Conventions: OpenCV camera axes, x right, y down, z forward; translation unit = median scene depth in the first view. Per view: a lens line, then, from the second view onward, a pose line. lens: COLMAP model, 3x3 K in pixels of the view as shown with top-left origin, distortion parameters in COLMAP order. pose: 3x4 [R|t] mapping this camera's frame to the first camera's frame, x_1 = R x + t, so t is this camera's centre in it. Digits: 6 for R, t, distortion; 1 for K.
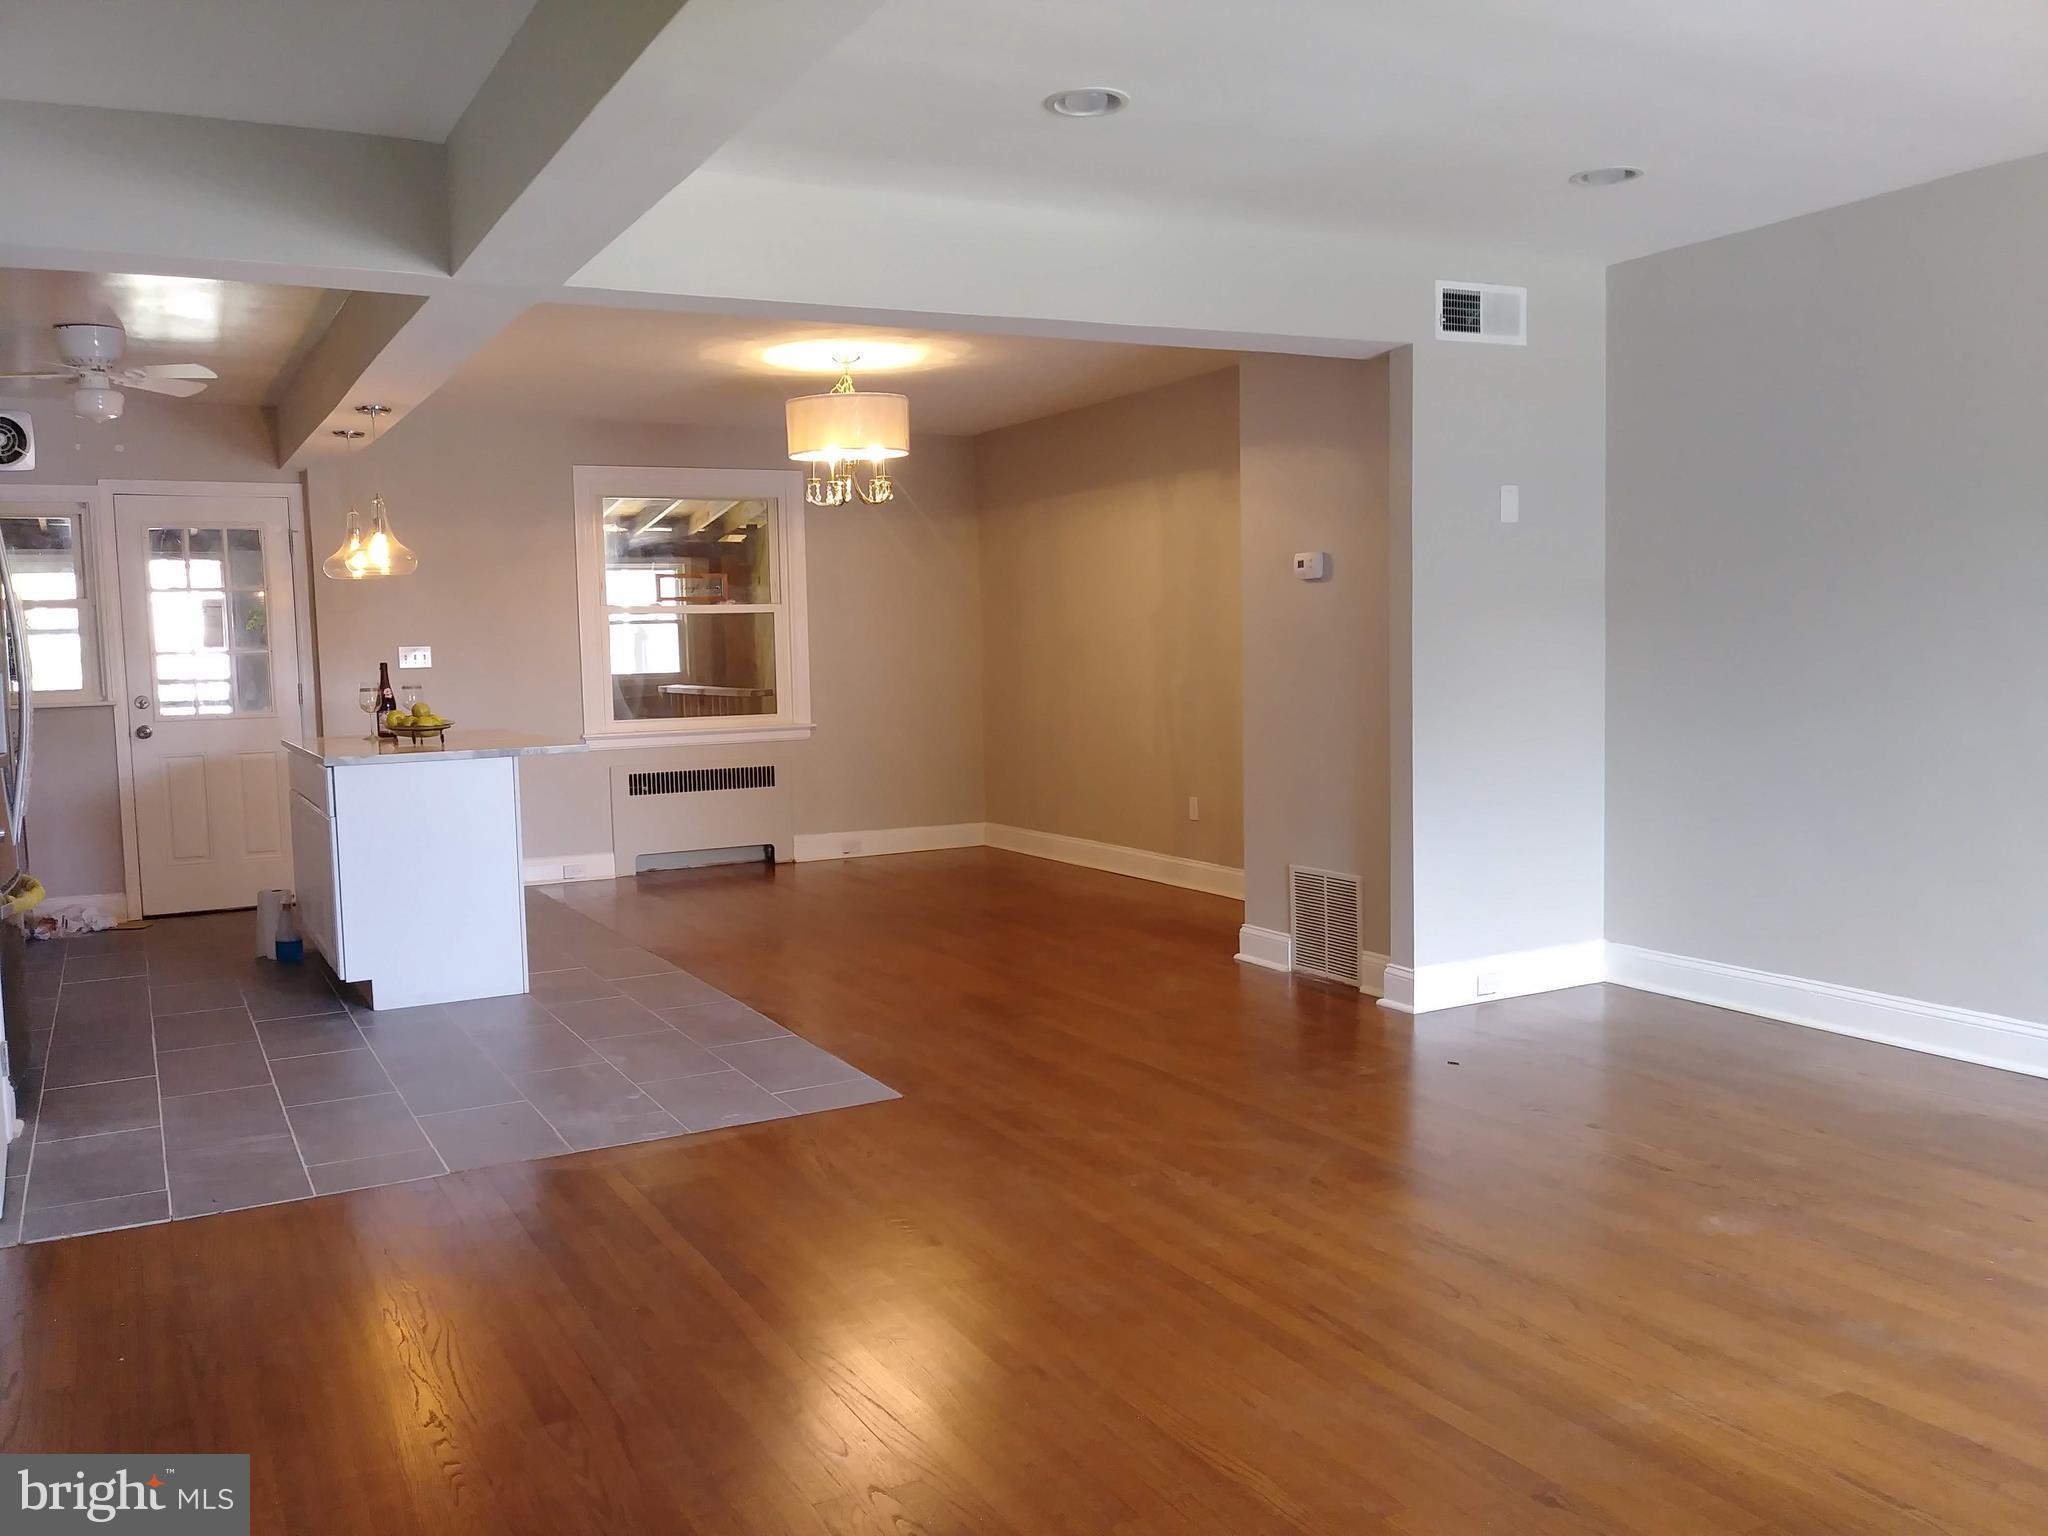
lens RADIAL K [[1648.7, 0, 1024.0], [0, 1648.7, 768.0], [0, 0, 1]] dist [0.011670, 0.002456]
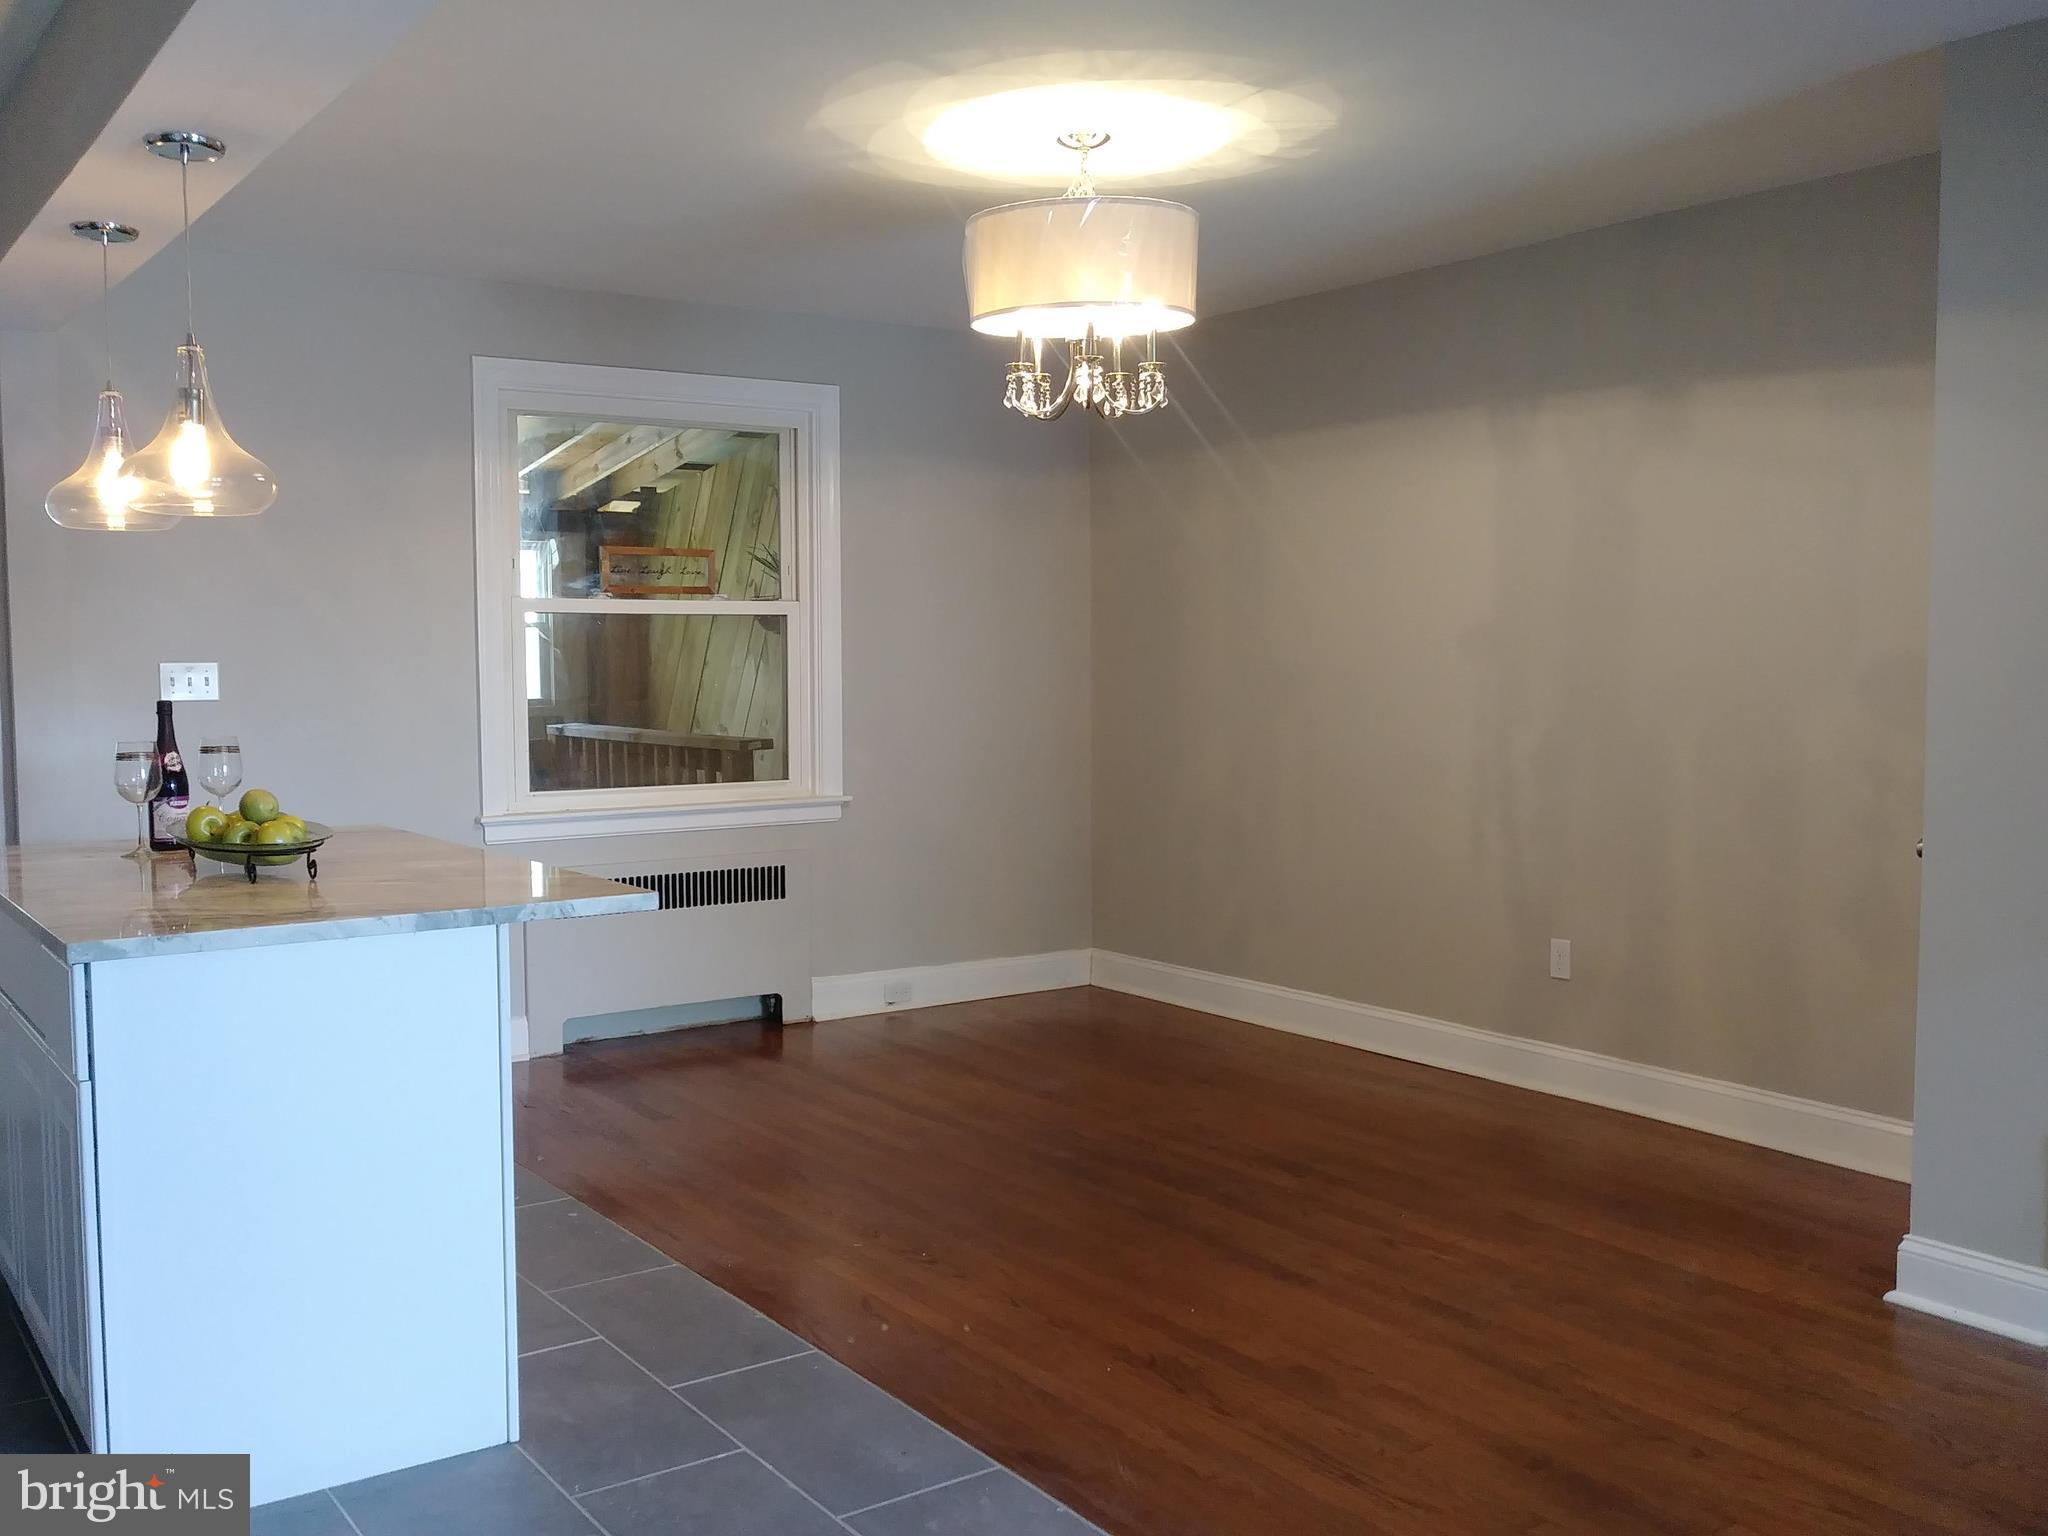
lens RADIAL K [[1871.3, 0, 1024.0], [0, 1871.3, 768.0], [0, 0, 1]] dist [0.005862, 0.006252]
pose [[0.993471, 0.010729, 0.113582, -0.156017], [-0.008881, 0.999820, -0.016767, -0.029057], [-0.113742, 0.015649, 0.993387, 0.329010]]
